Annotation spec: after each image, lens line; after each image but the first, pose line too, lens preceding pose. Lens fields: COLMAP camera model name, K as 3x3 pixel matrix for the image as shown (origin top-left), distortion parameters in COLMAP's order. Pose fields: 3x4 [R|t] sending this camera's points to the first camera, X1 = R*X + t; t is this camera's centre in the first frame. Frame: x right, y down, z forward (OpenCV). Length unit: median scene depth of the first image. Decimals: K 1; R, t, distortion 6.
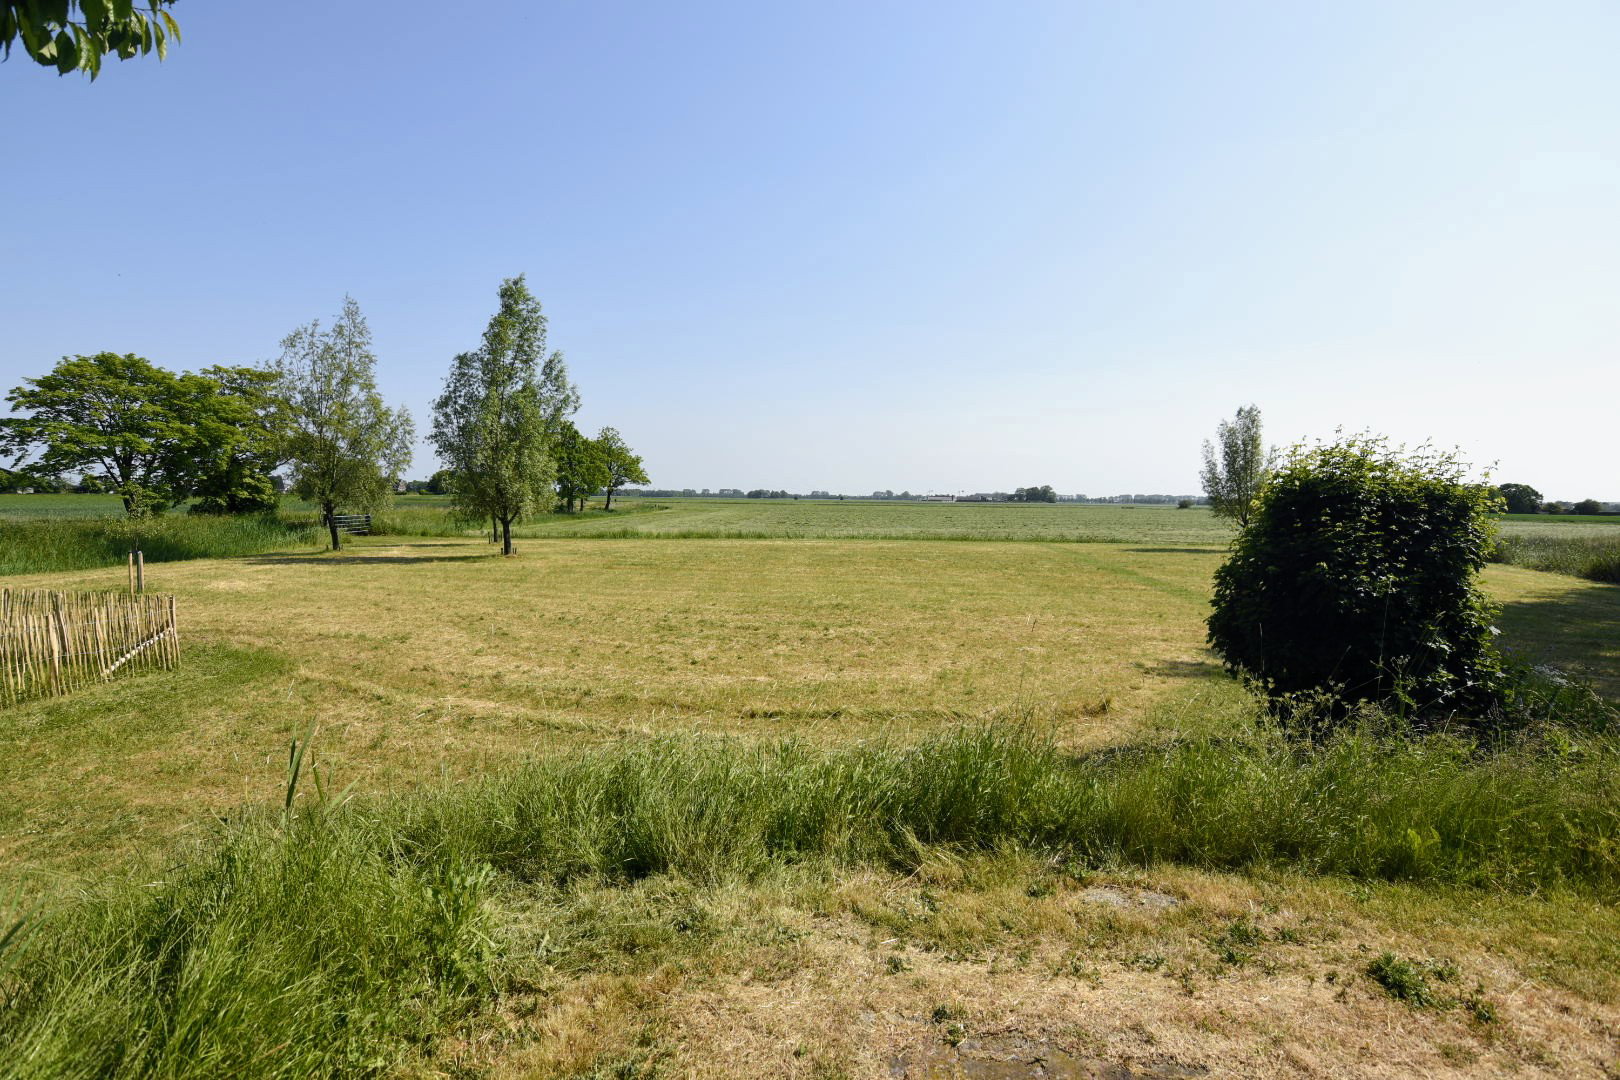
lens RADIAL K [[791.4, 0, 811.1], [0, 791.4, 545.2], [0, 0, 1]] dist [-0.035140, 0.011138]
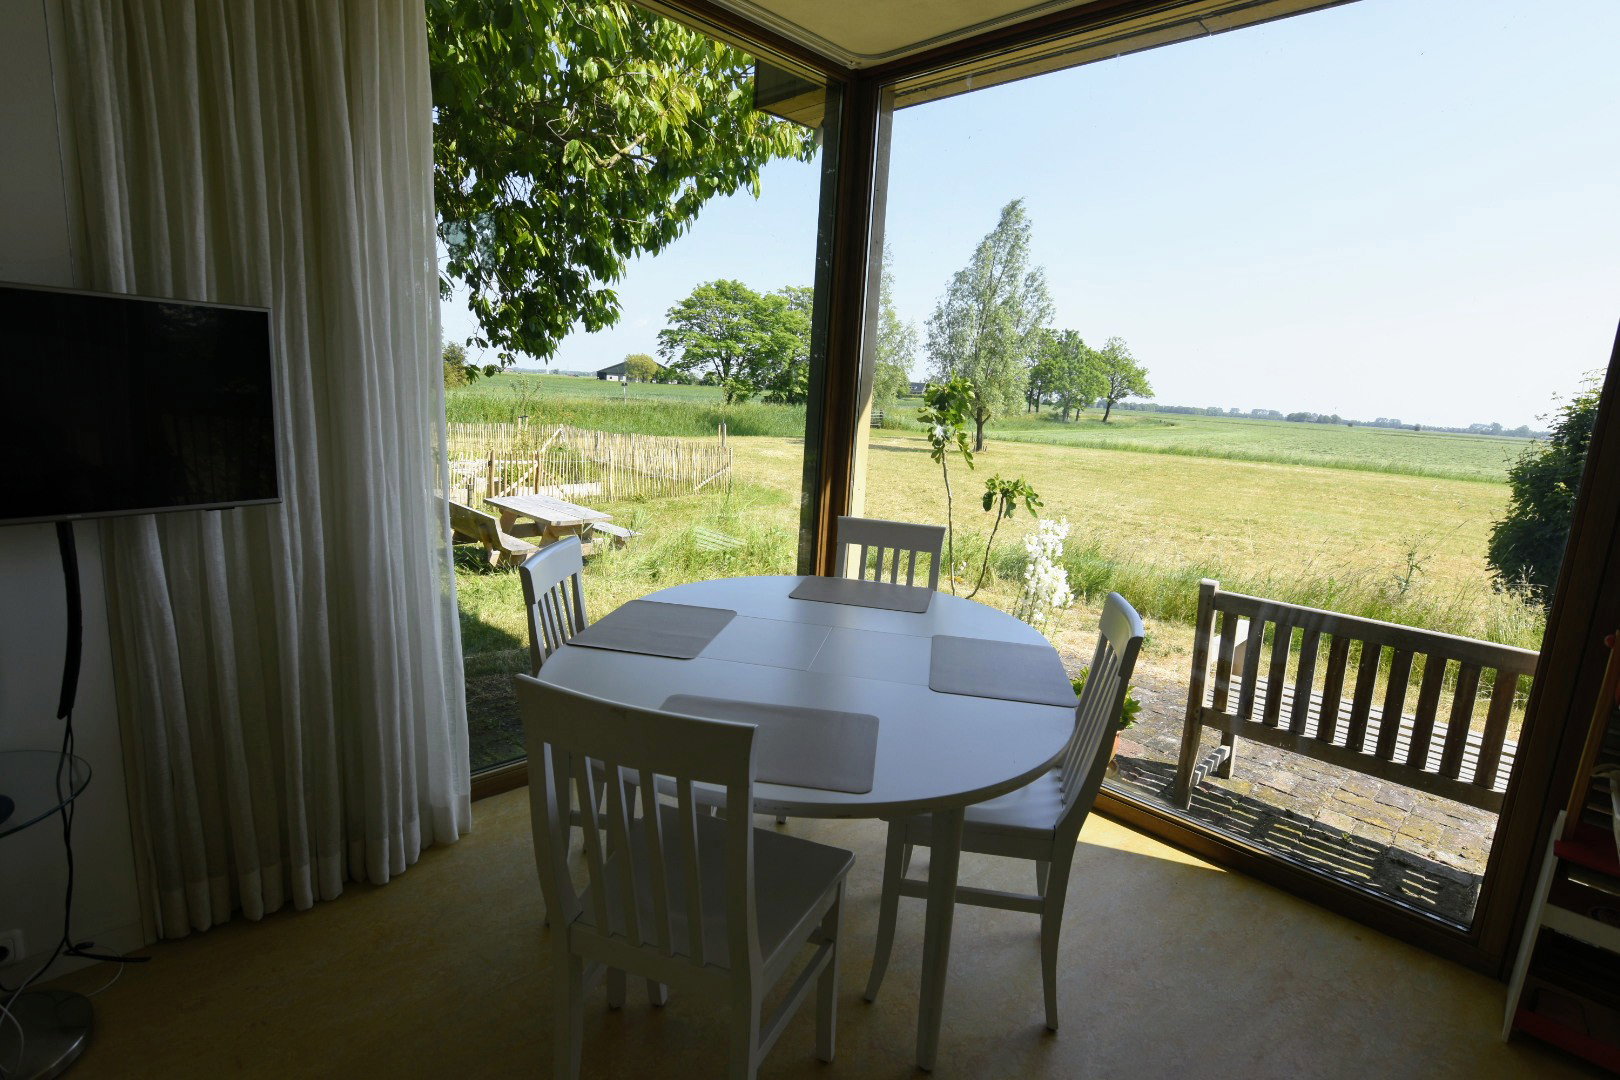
lens RADIAL K [[791.4, 0, 811.1], [0, 791.4, 545.2], [0, 0, 1]] dist [-0.035140, 0.011138]
pose [[0.811239, 0.148010, -0.565672, 0.062425], [-0.084138, 0.986913, 0.137566, 0.006624], [0.578630, -0.064004, 0.813075, -0.057248]]
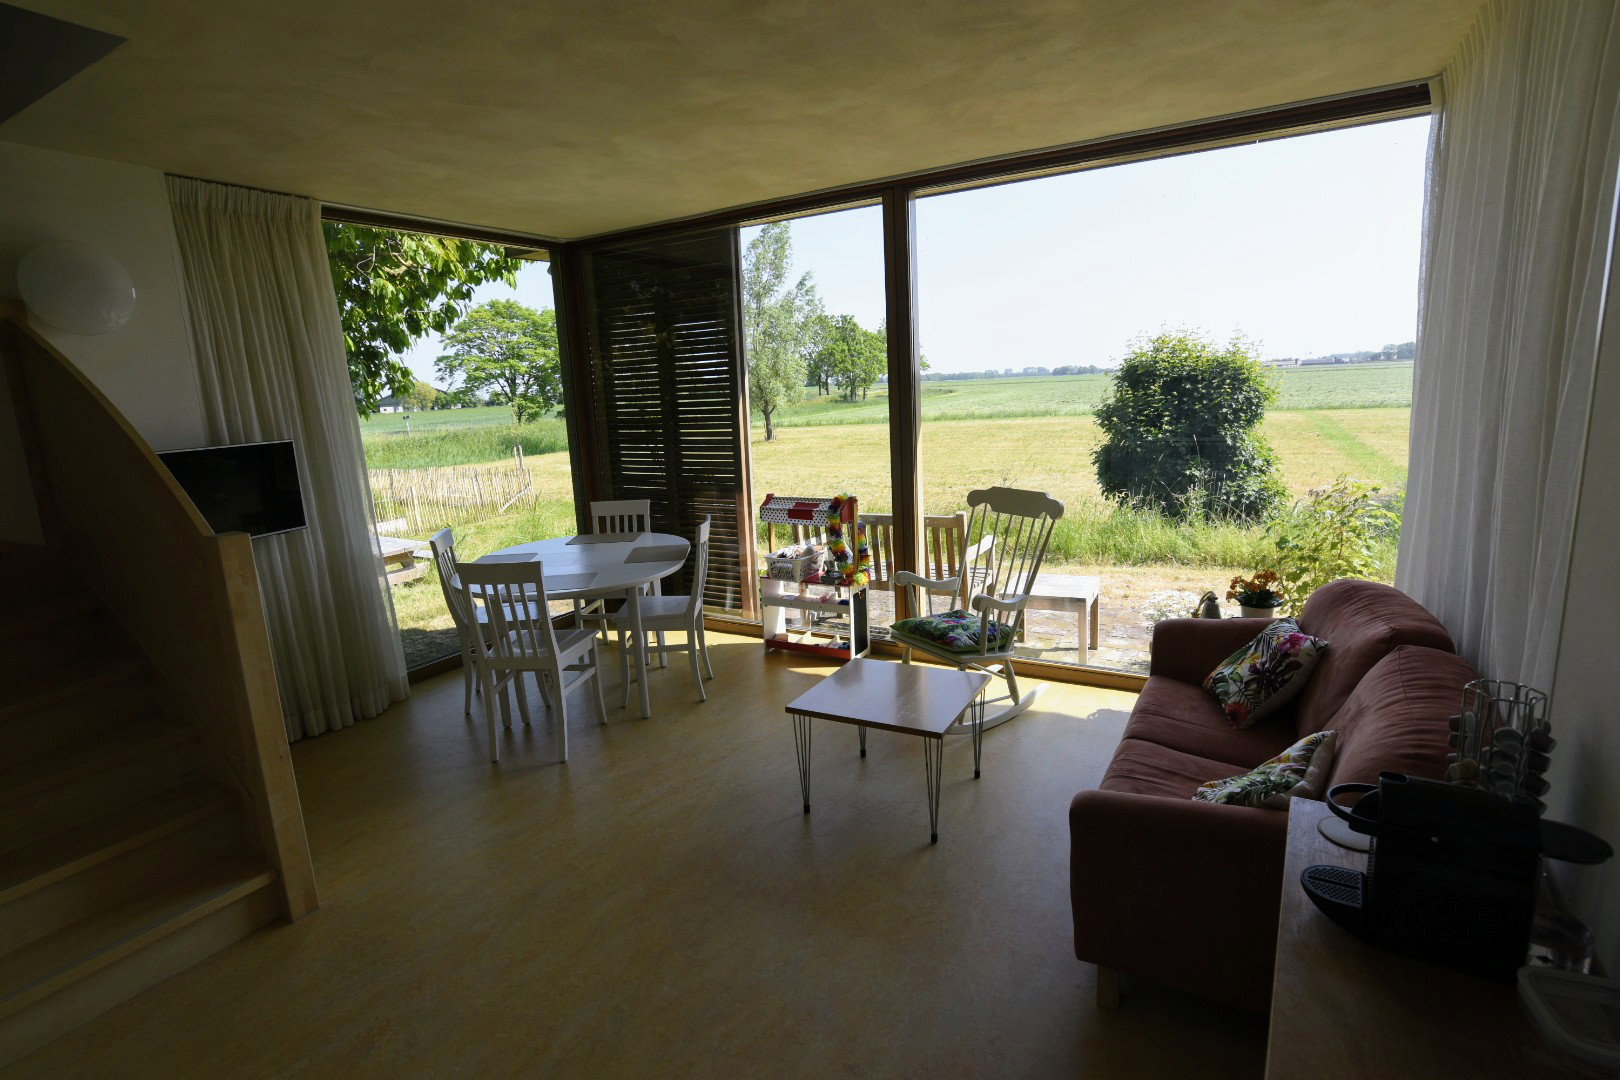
lens RADIAL K [[791.4, 0, 811.1], [0, 791.4, 545.2], [0, 0, 1]] dist [-0.035140, 0.011138]
pose [[0.929182, 0.014984, -0.369319, 0.096677], [0.038830, 0.989692, 0.137848, 0.004652], [0.367578, -0.142427, 0.919022, -0.094866]]
